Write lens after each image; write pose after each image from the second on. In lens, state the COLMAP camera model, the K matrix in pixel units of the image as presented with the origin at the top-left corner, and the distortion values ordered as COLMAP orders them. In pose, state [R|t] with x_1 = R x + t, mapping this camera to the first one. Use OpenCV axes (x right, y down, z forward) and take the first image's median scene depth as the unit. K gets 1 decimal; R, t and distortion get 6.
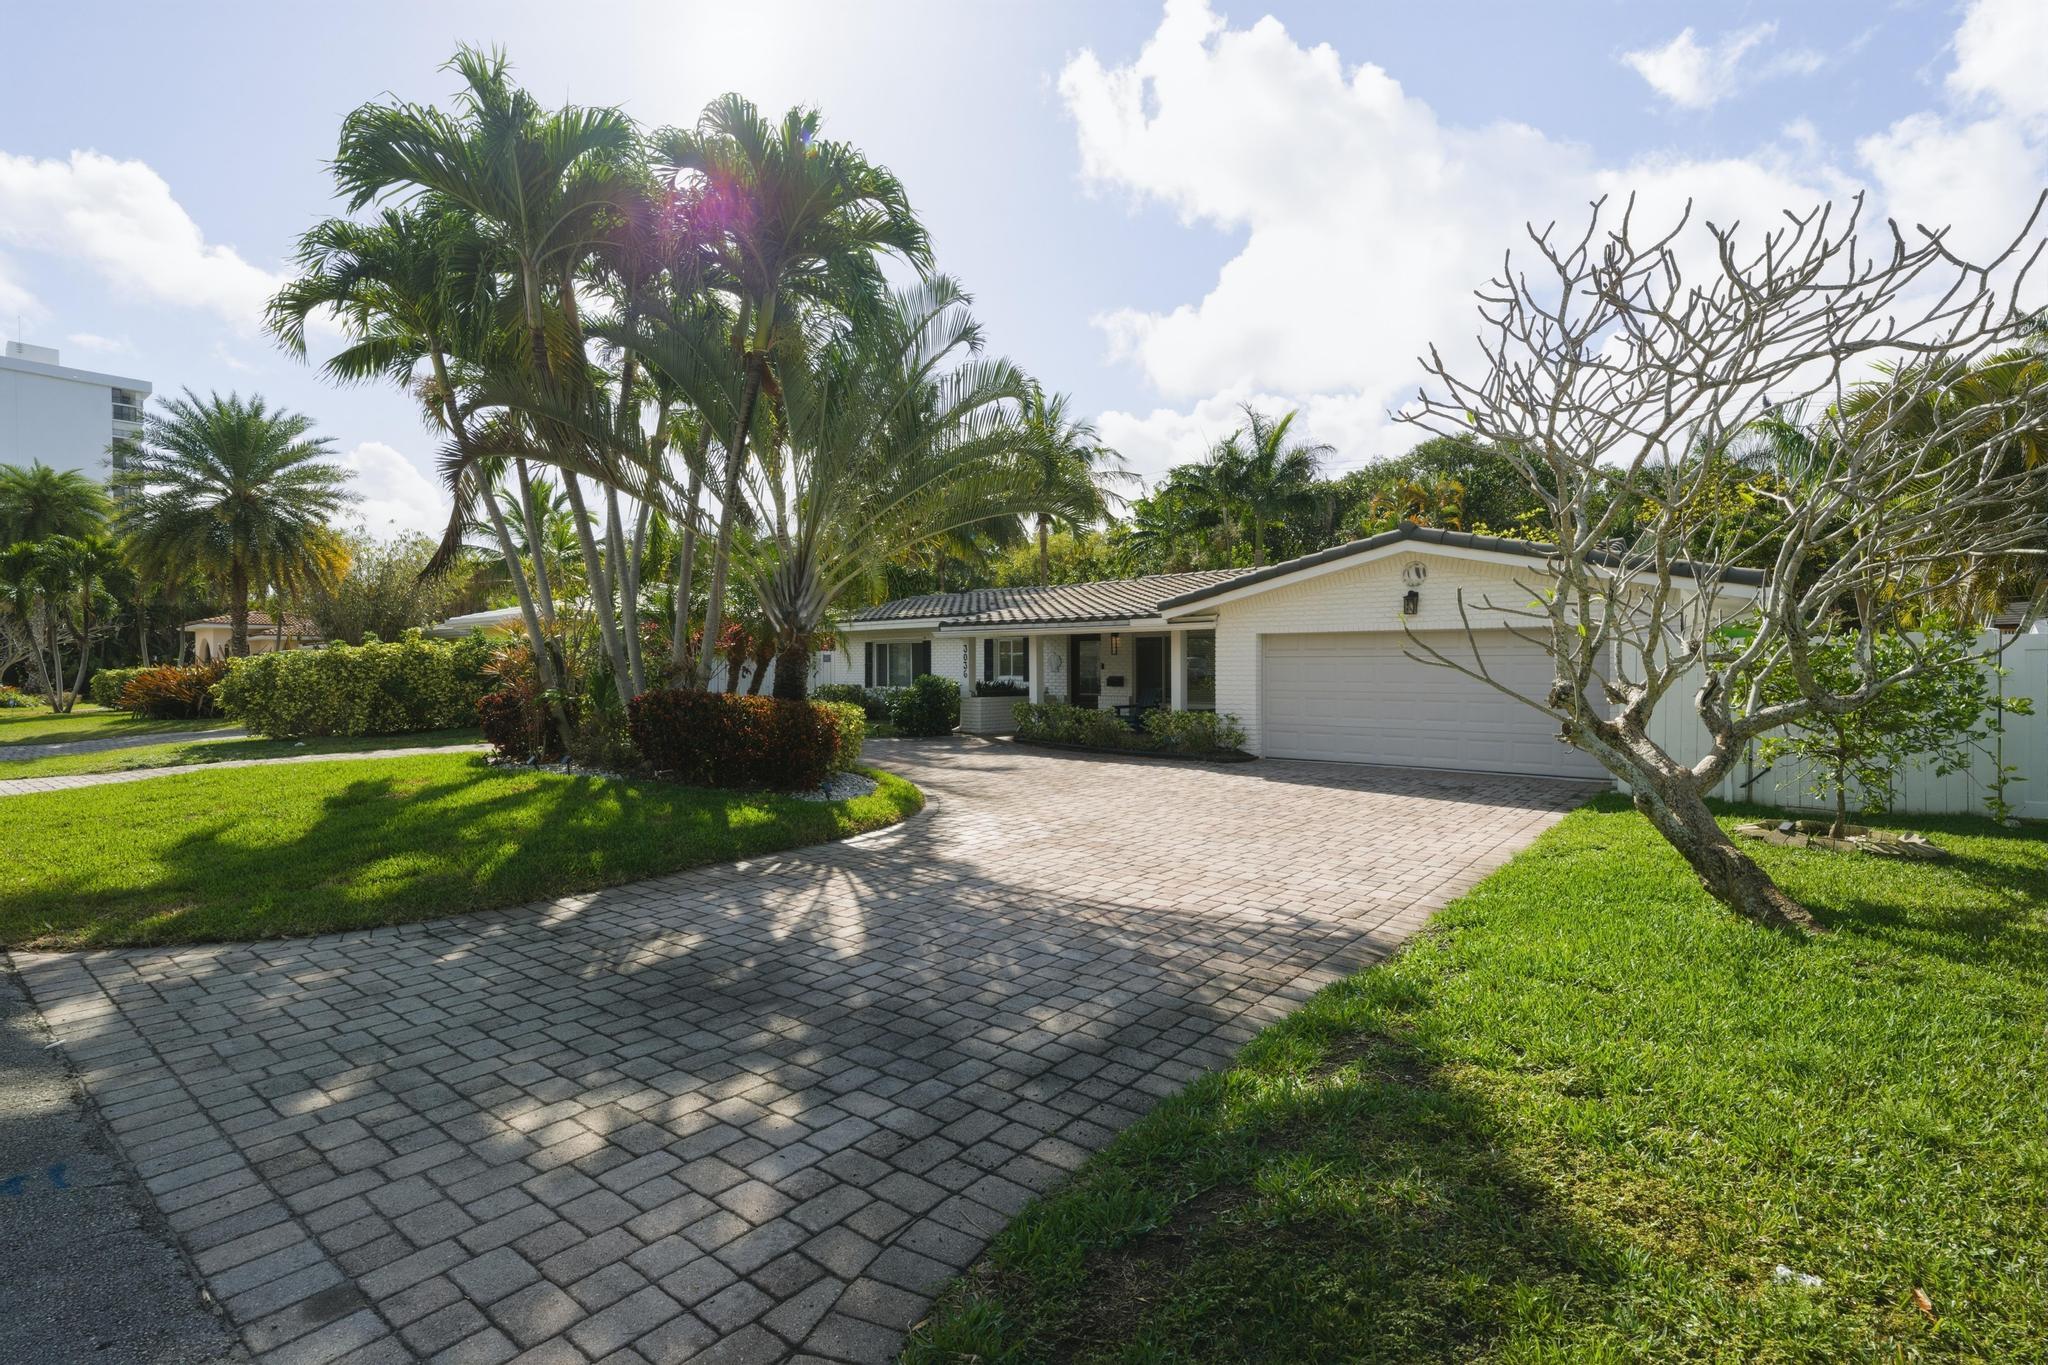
lens RADIAL K [[982.6, 0, 1024.0], [0, 982.6, 682.5], [0, 0, 1]] dist [-0.002191, -0.000608]
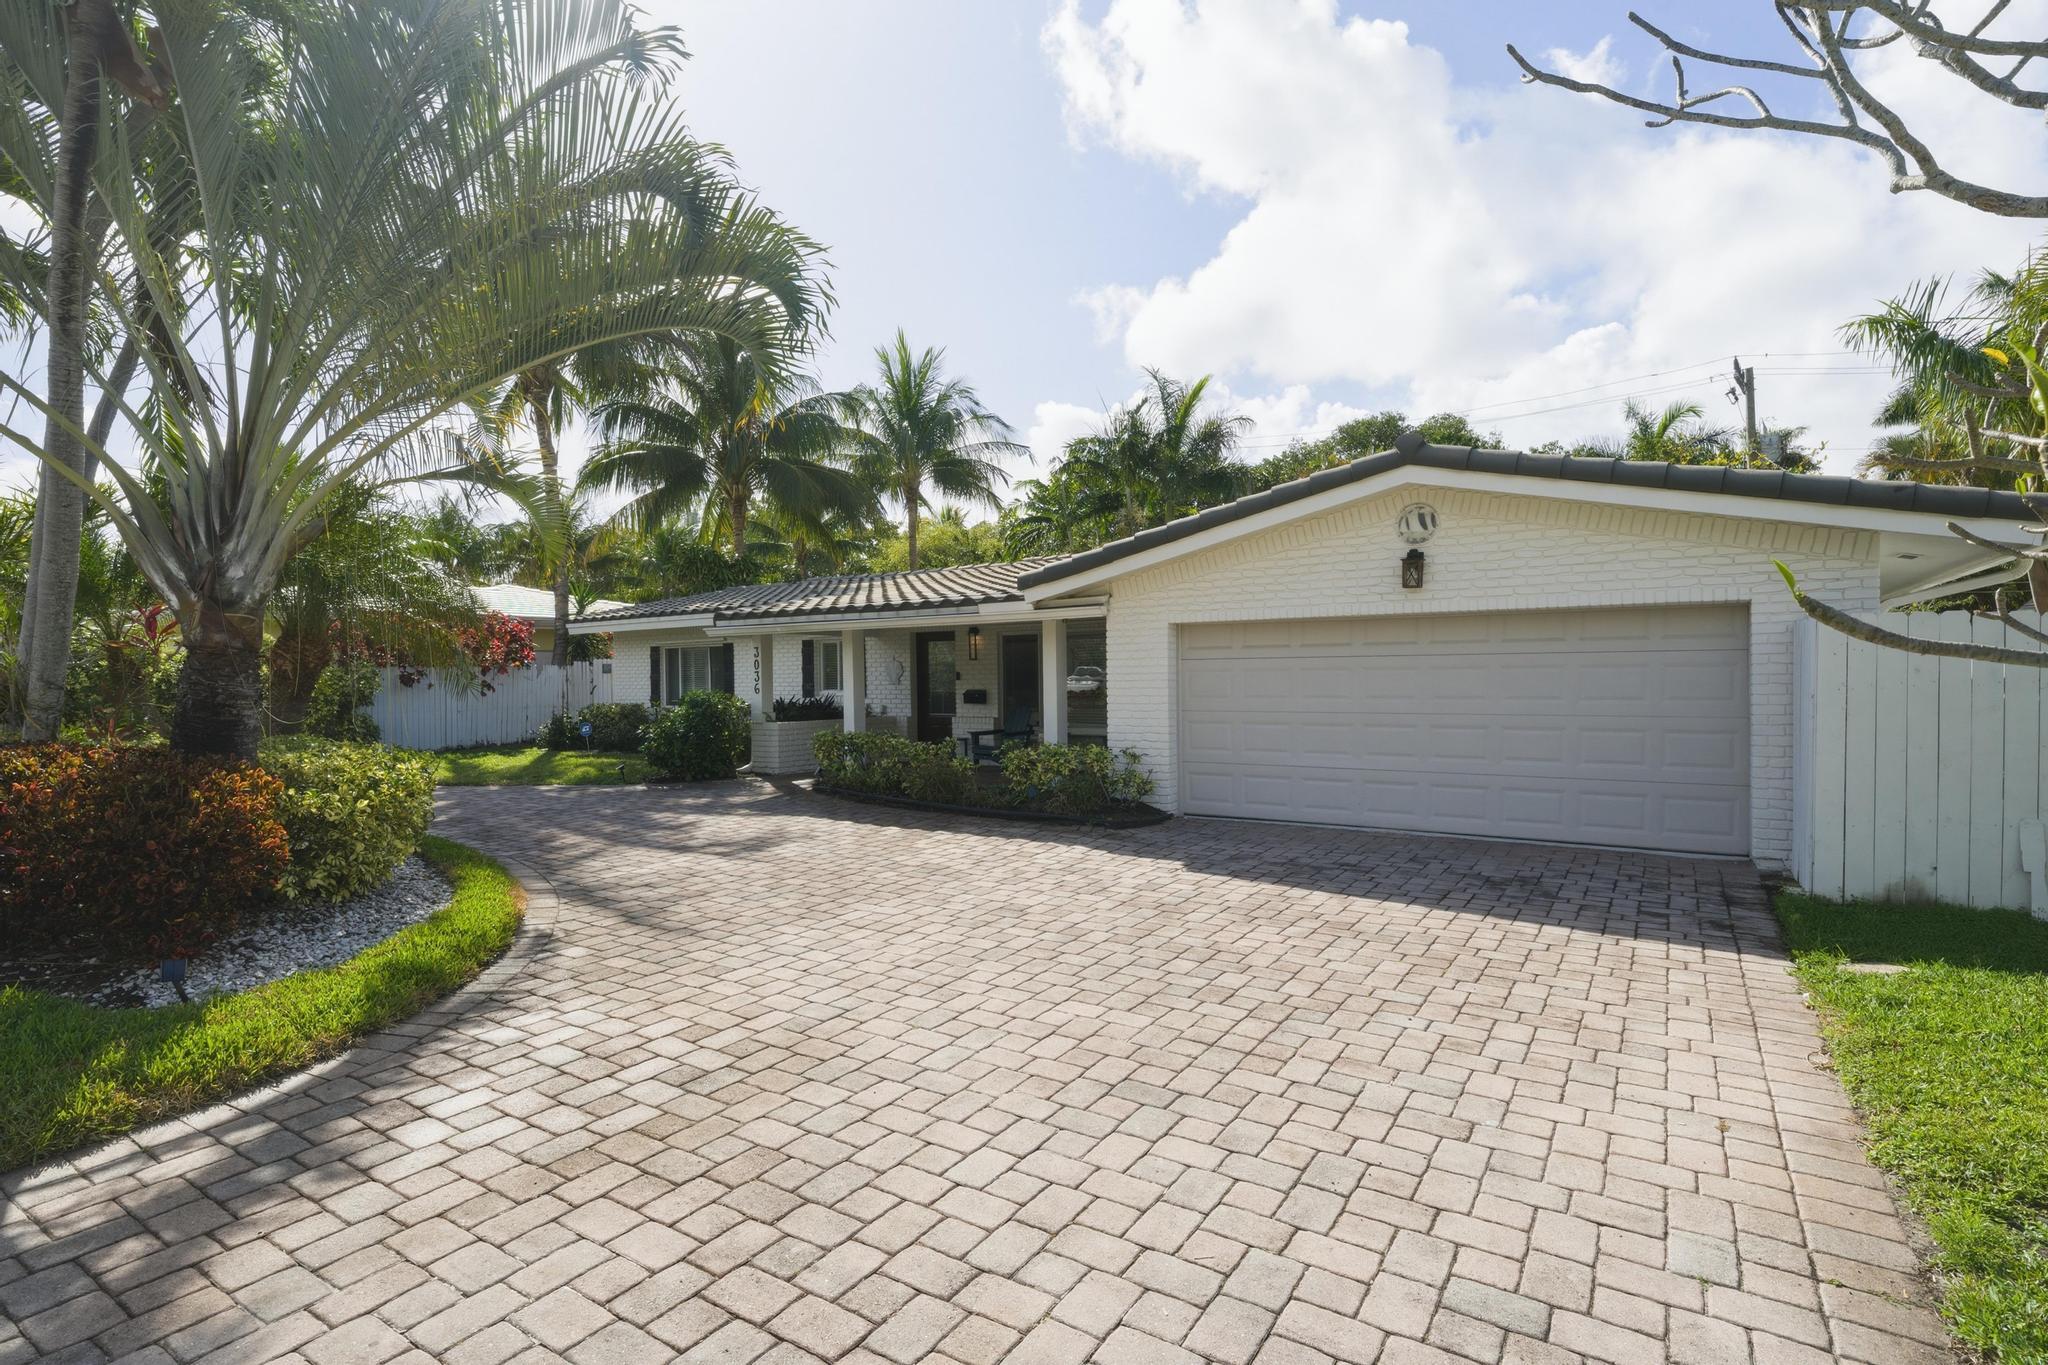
lens RADIAL K [[982.6, 0, 1024.0], [0, 982.6, 682.5], [0, 0, 1]] dist [-0.002191, -0.000608]
pose [[0.996051, -0.008772, 0.088343, 0.062842], [0.009644, 0.999909, -0.009450, -0.004200], [-0.088252, 0.010265, 0.996045, 0.271172]]
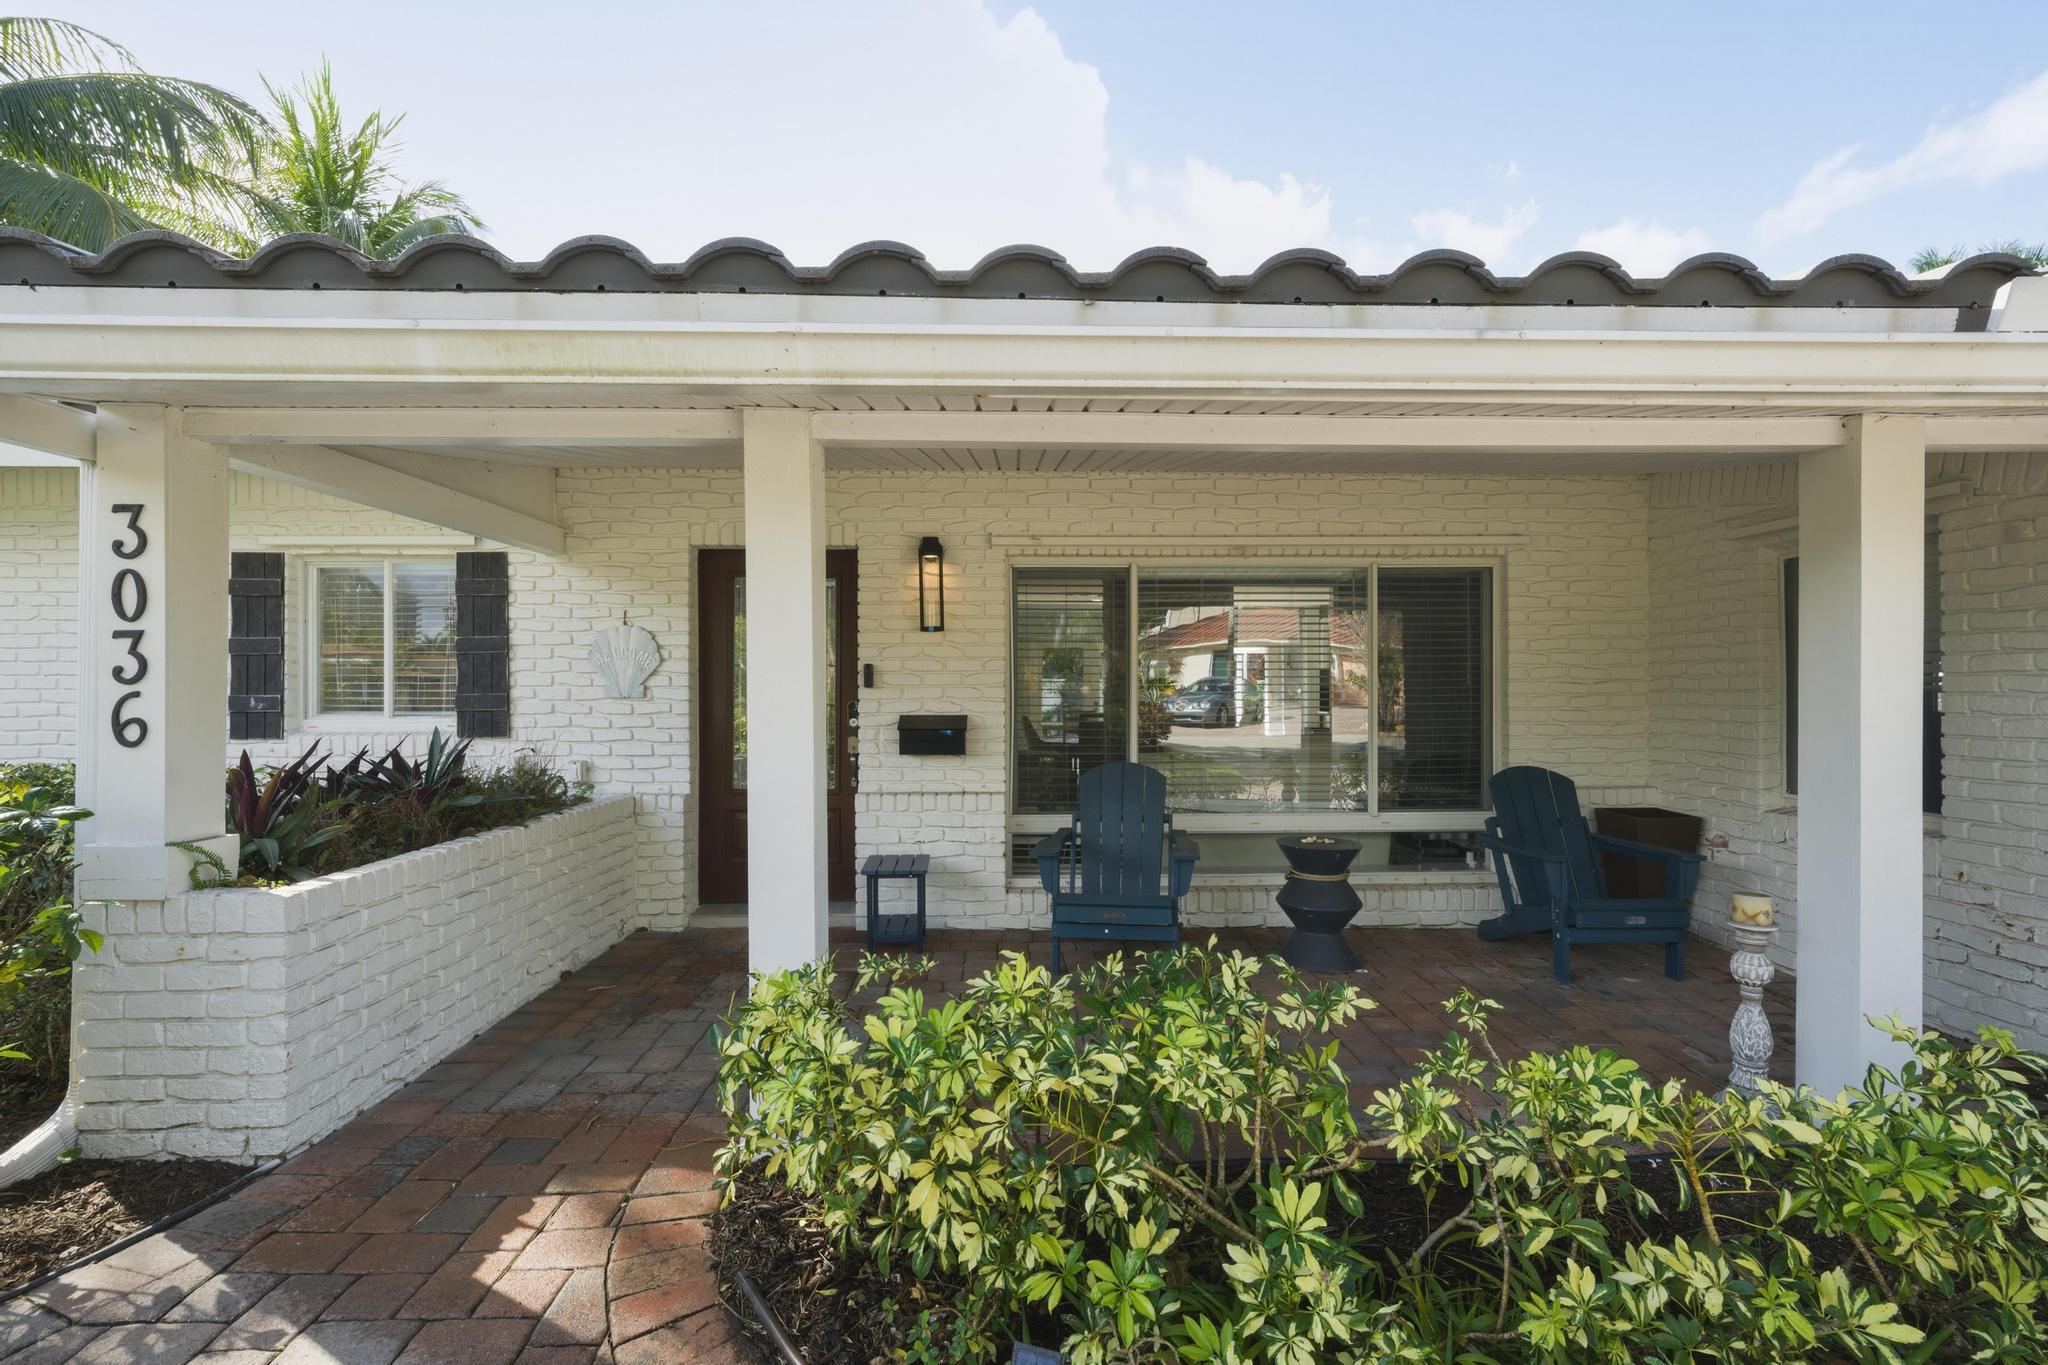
lens RADIAL K [[982.6, 0, 1024.0], [0, 982.6, 682.5], [0, 0, 1]] dist [-0.002191, -0.000608]
pose [[0.777541, 0.004117, 0.628819, -0.042470], [0.006818, 0.999865, -0.014977, -0.010162], [-0.628796, 0.015933, 0.777407, 0.752209]]
